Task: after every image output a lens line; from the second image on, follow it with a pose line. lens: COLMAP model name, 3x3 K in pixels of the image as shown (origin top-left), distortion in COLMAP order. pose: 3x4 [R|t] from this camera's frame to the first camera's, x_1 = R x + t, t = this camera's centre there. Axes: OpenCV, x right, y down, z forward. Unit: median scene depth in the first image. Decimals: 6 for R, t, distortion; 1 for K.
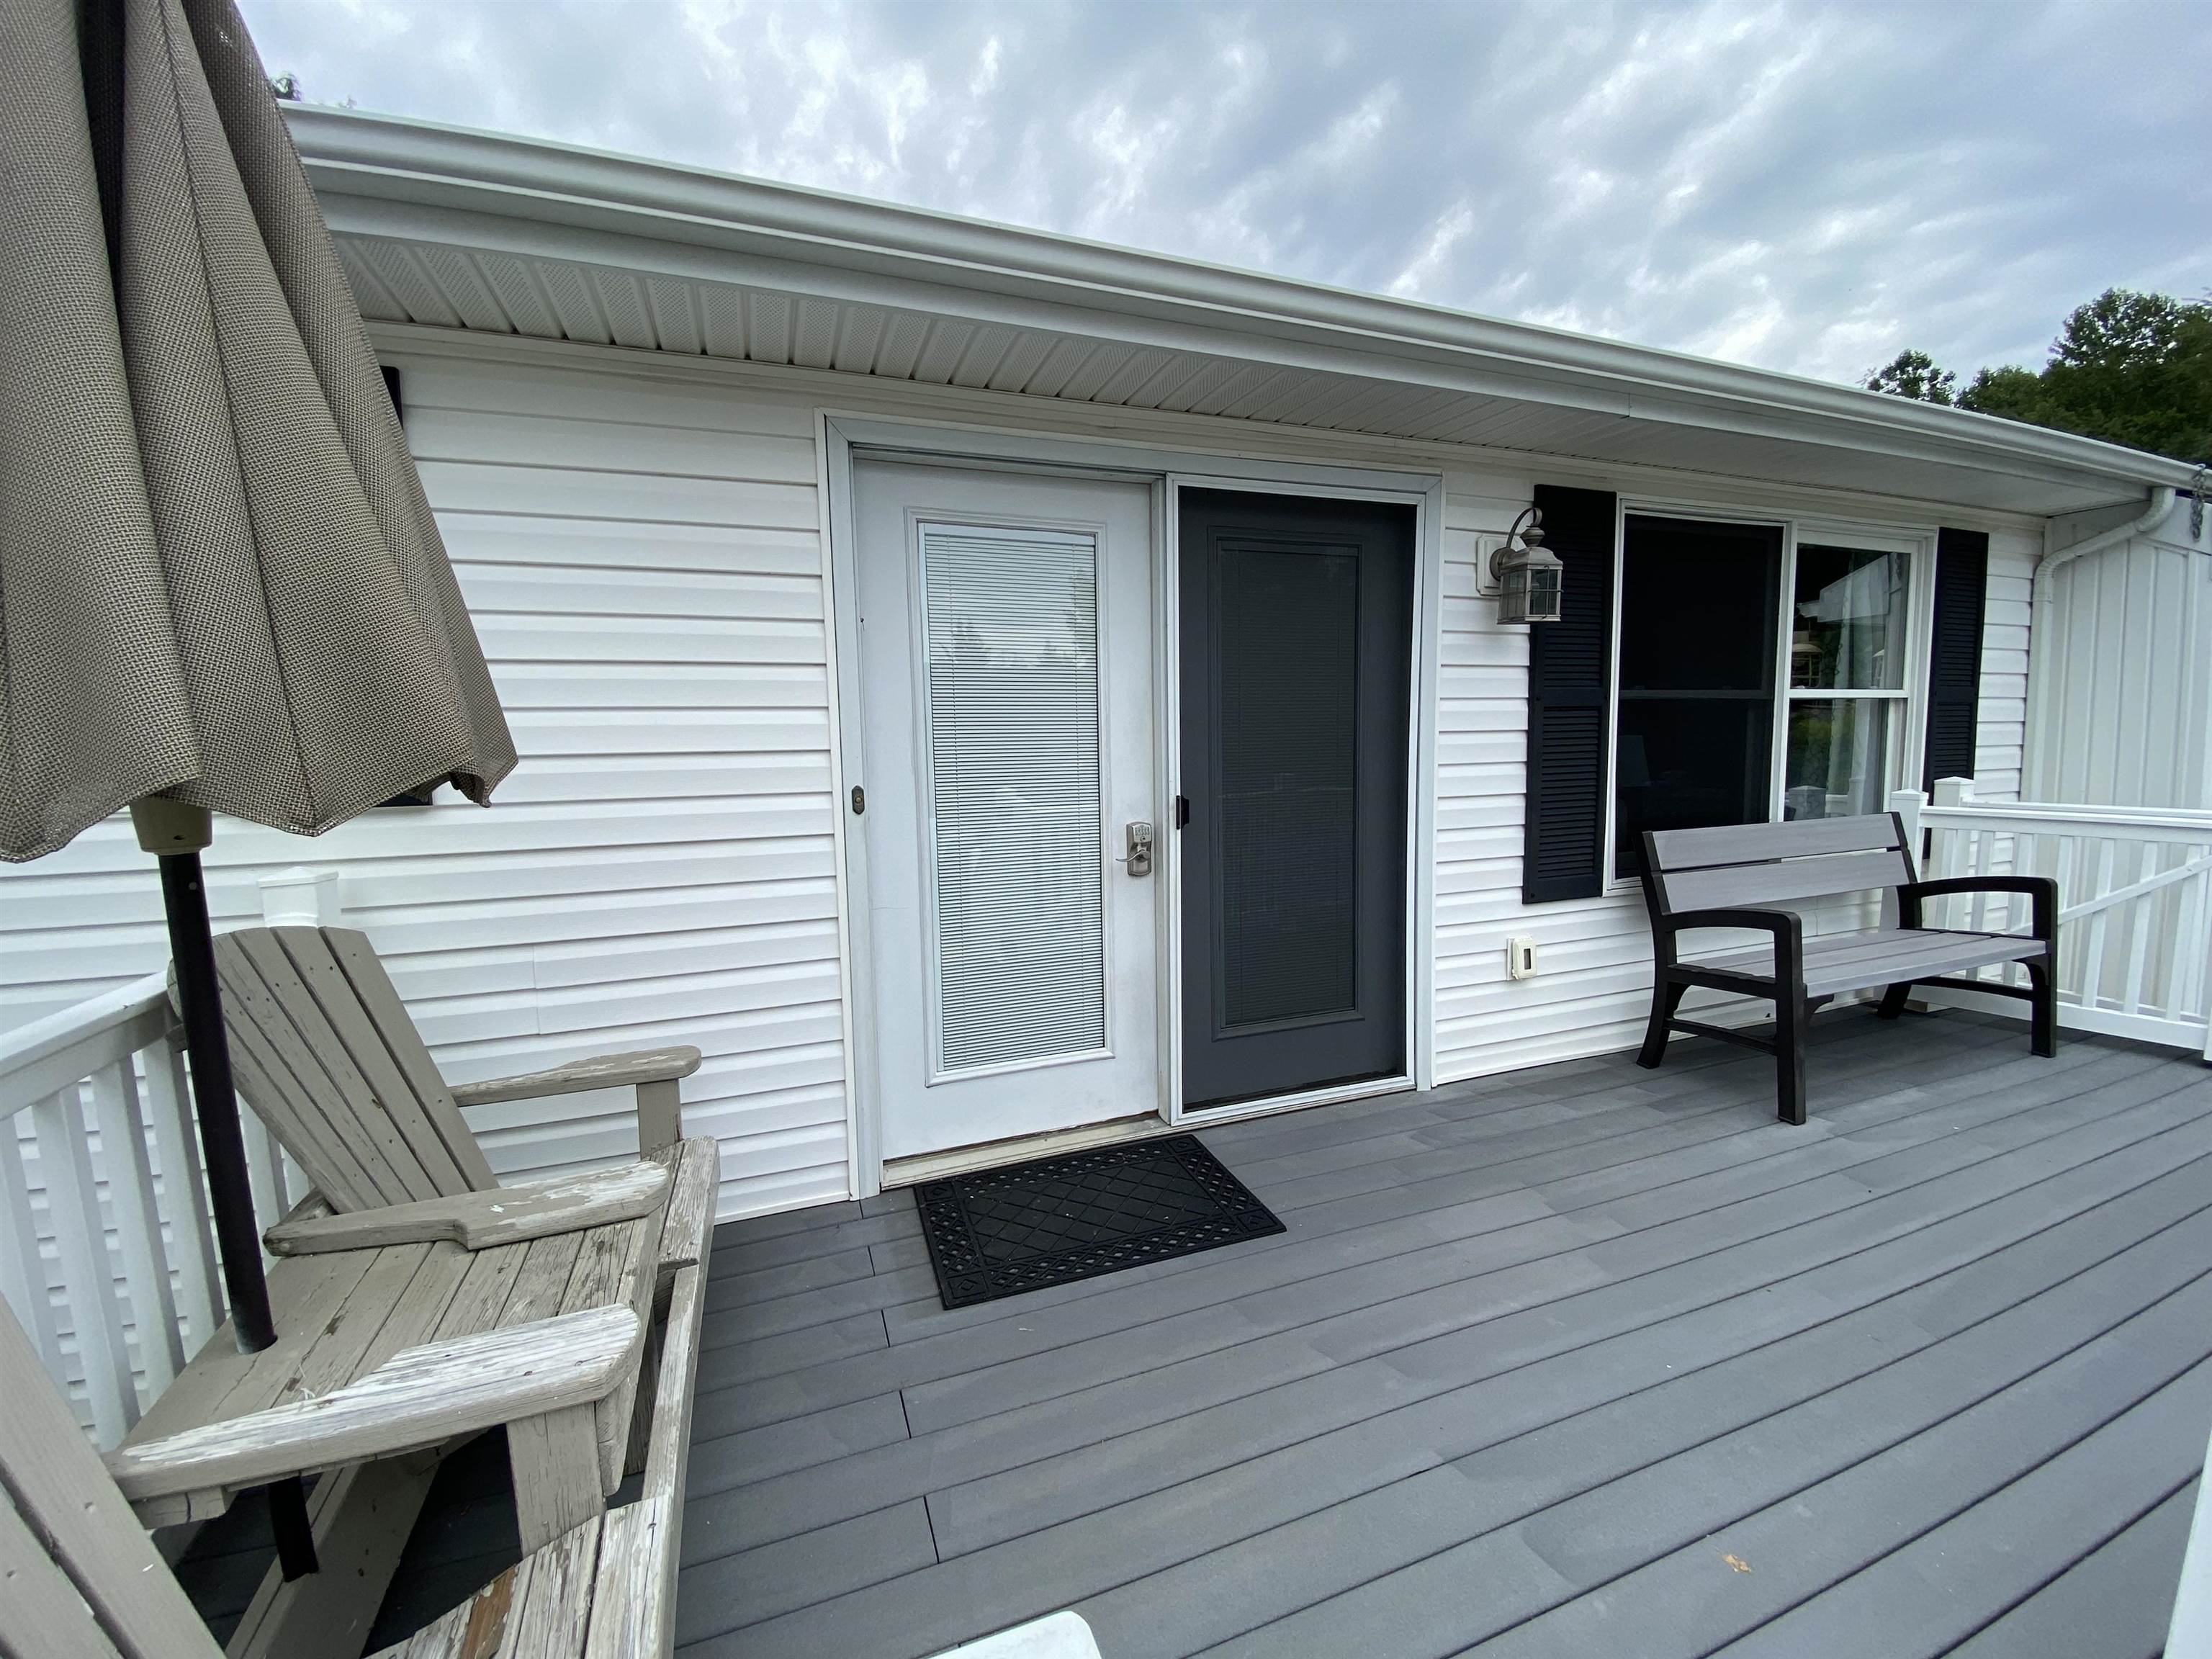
lens RADIAL K [[892.9, 0, 1106.4], [0, 892.9, 826.4], [0, 0, 1]] dist [0.024673, -0.023087]
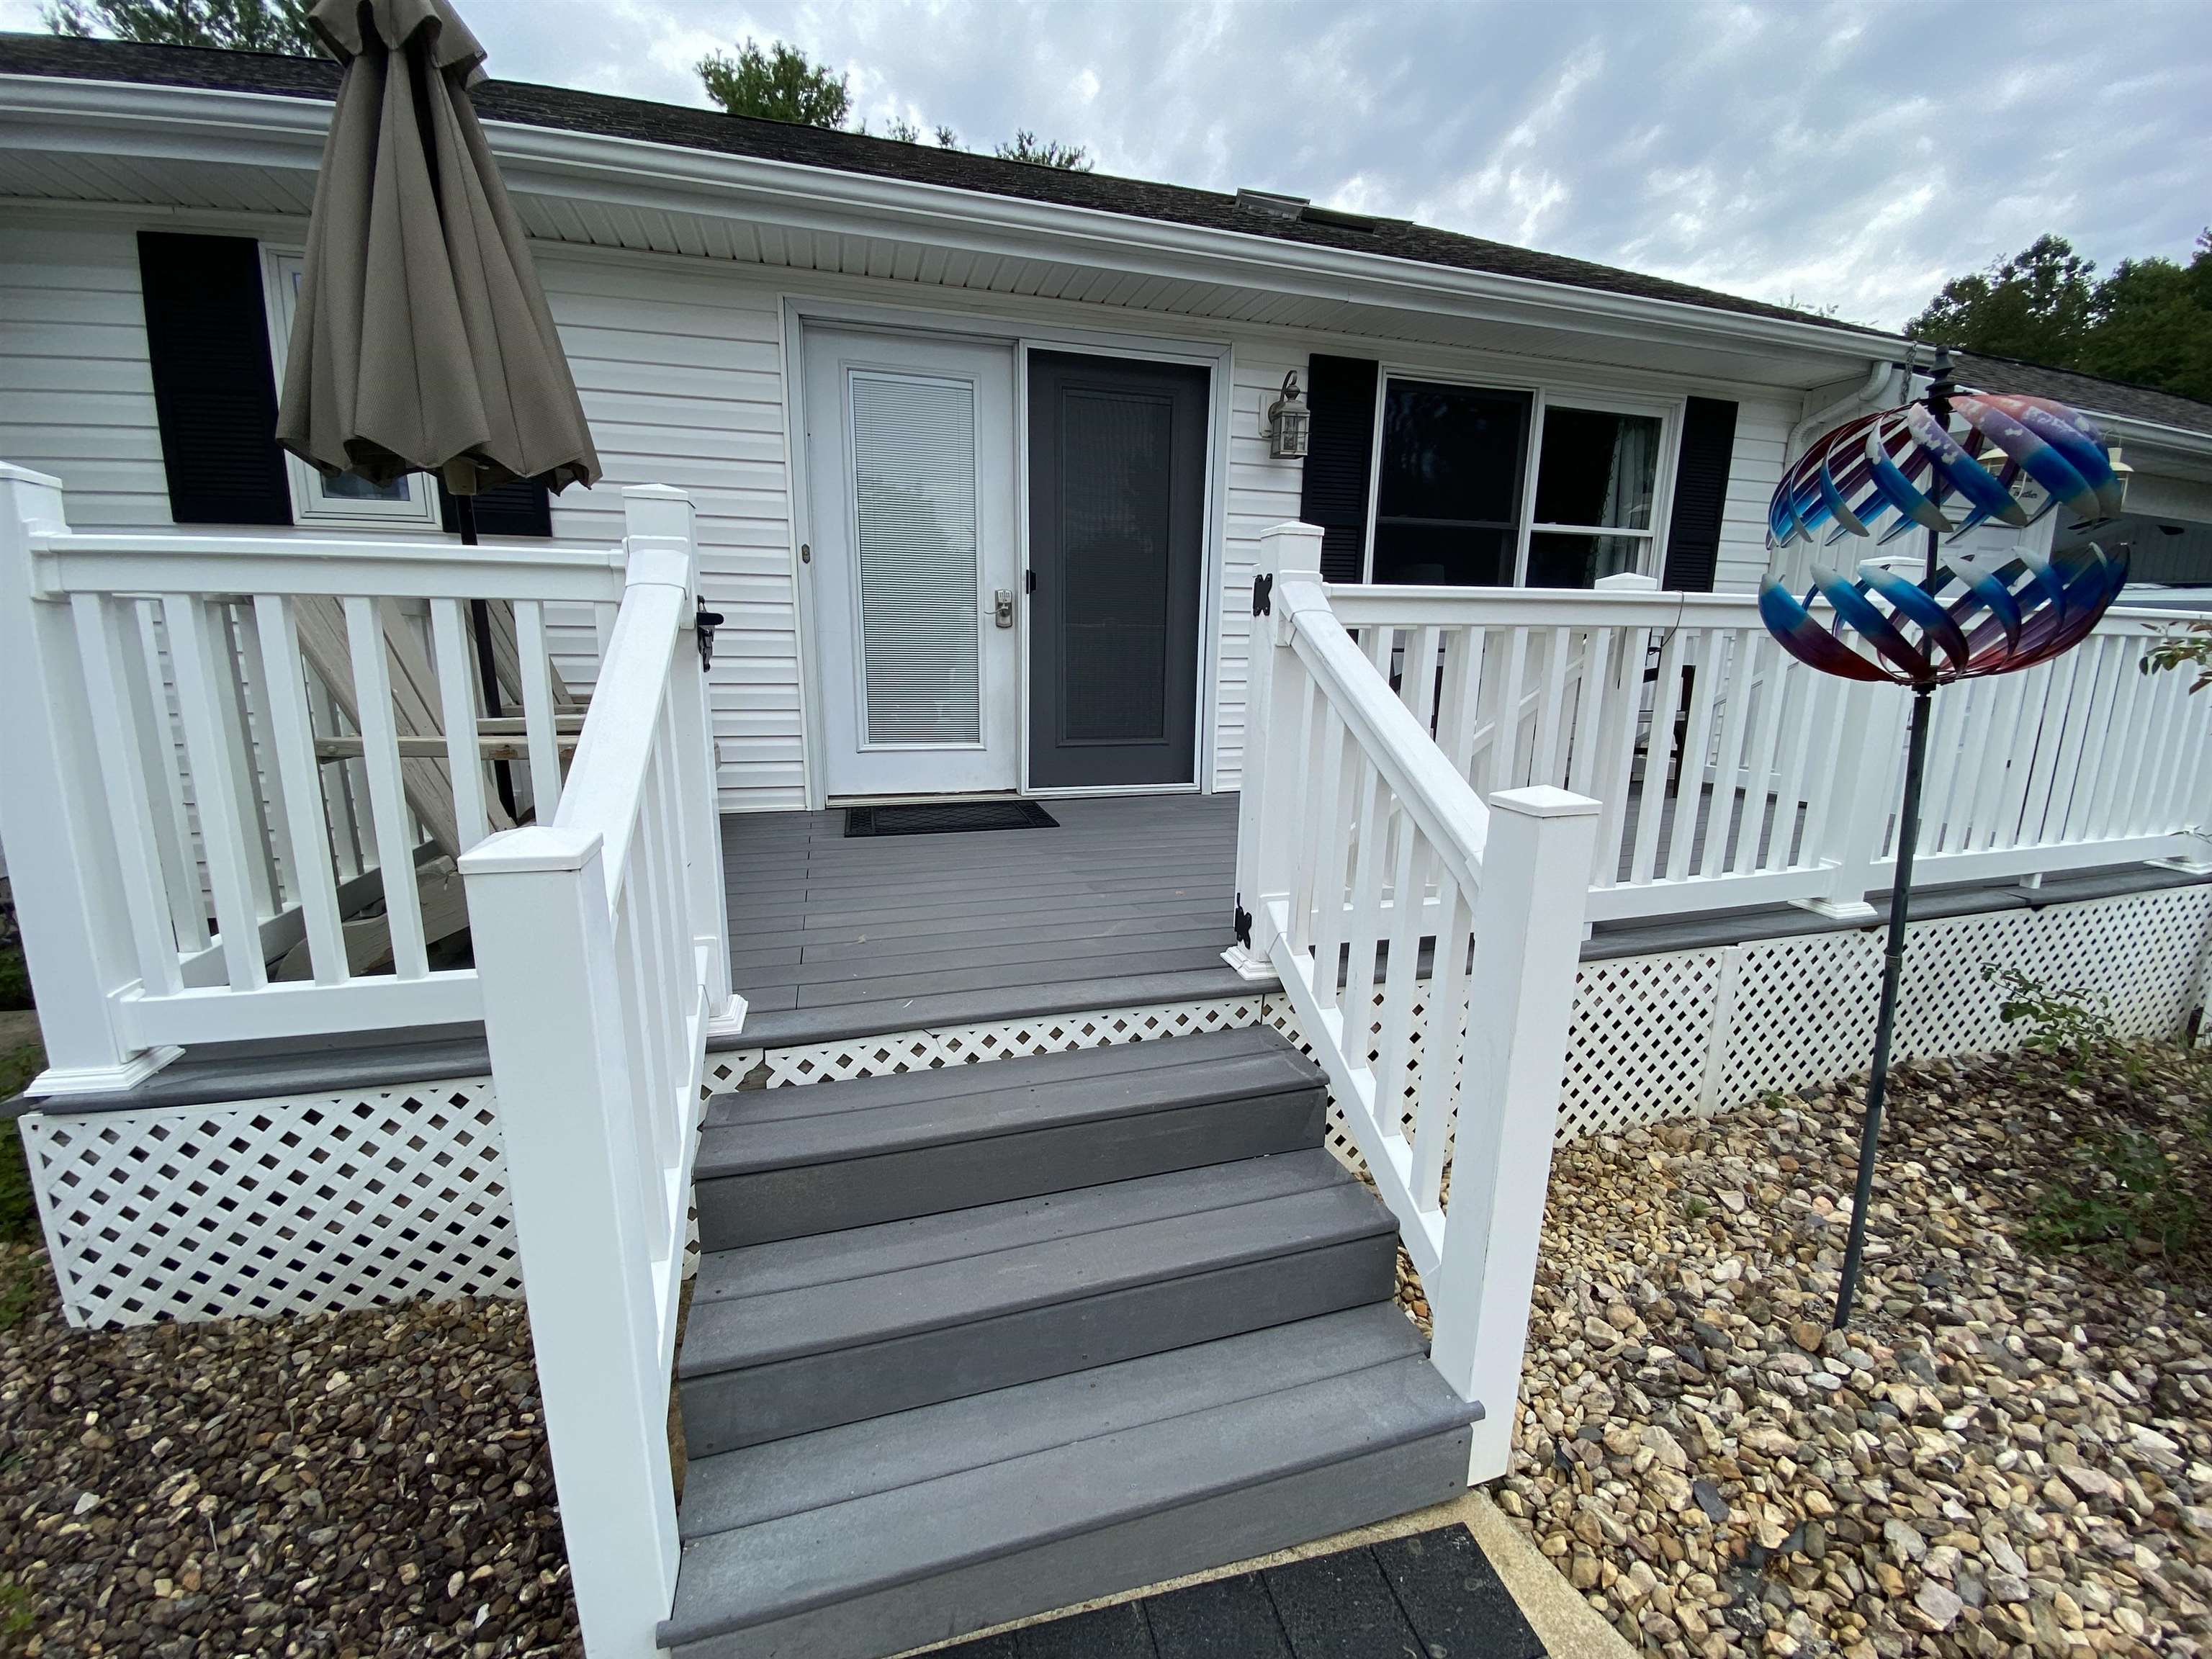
lens RADIAL K [[888.7, 0, 1104.5], [0, 888.7, 836.6], [0, 0, 1]] dist [0.009201, -0.014539]
pose [[0.997203, 0.044129, -0.060317, 0.310185], [-0.036595, 0.992009, 0.120742, 0.218431], [0.065163, -0.118197, 0.990850, -0.498308]]
